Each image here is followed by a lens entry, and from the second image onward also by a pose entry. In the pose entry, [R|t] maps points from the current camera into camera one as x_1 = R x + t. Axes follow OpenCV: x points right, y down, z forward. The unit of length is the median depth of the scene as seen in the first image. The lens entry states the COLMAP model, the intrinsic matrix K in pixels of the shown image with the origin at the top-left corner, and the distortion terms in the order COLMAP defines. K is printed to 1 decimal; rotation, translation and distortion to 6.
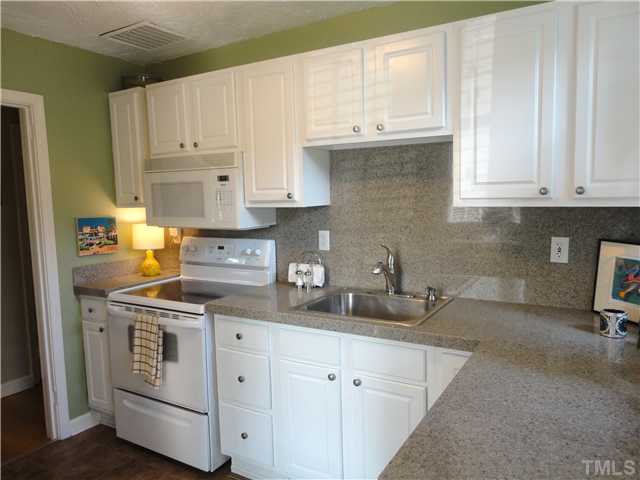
lens RADIAL K [[464.8, 0, 320.0], [0, 464.8, 240.0], [0, 0, 1]] dist [-0.004852, 0.001738]
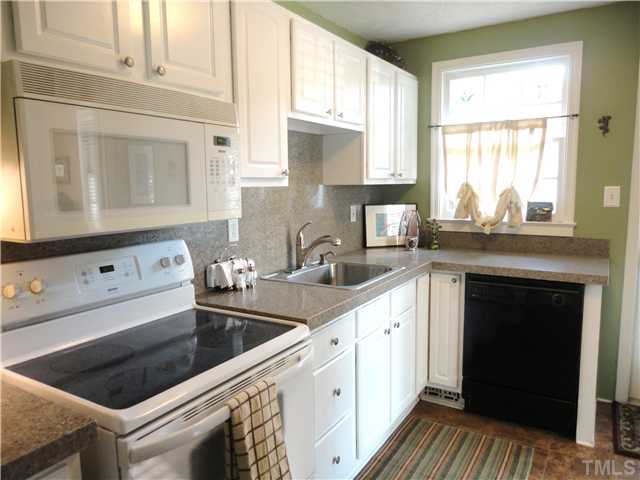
lens RADIAL K [[464.8, 0, 320.0], [0, 464.8, 240.0], [0, 0, 1]] dist [-0.004852, 0.001738]
pose [[0.020330, -0.098926, 0.994887, -0.833225], [0.119820, 0.988162, 0.095809, -0.042835], [-0.992587, 0.117260, 0.031943, 0.840225]]
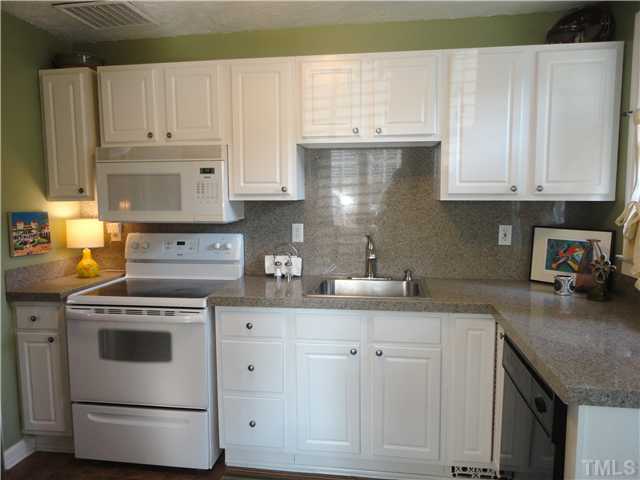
lens RADIAL K [[464.8, 0, 320.0], [0, 464.8, 240.0], [0, 0, 1]] dist [-0.004852, 0.001738]
pose [[0.925726, -0.019824, 0.377674, -0.353565], [0.022647, 0.999739, -0.003033, 0.021715], [-0.377515, 0.011361, 0.925934, -0.003734]]
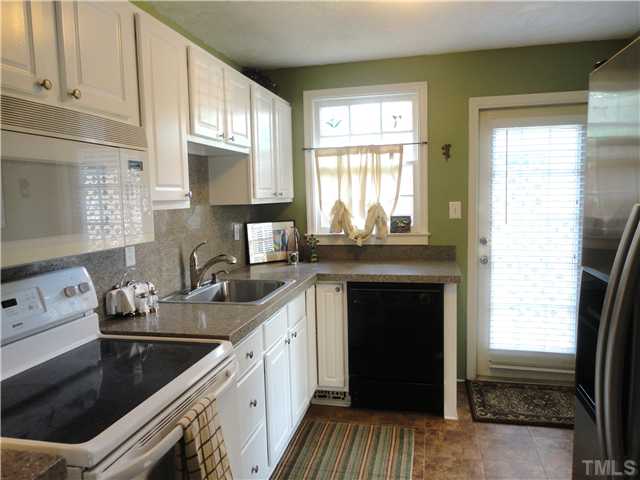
lens RADIAL K [[464.8, 0, 320.0], [0, 464.8, 240.0], [0, 0, 1]] dist [-0.004852, 0.001738]
pose [[-0.299406, -0.058369, 0.952339, -0.873814], [0.136331, 0.985268, 0.103249, -0.061687], [-0.944336, 0.160746, -0.287038, 0.936312]]
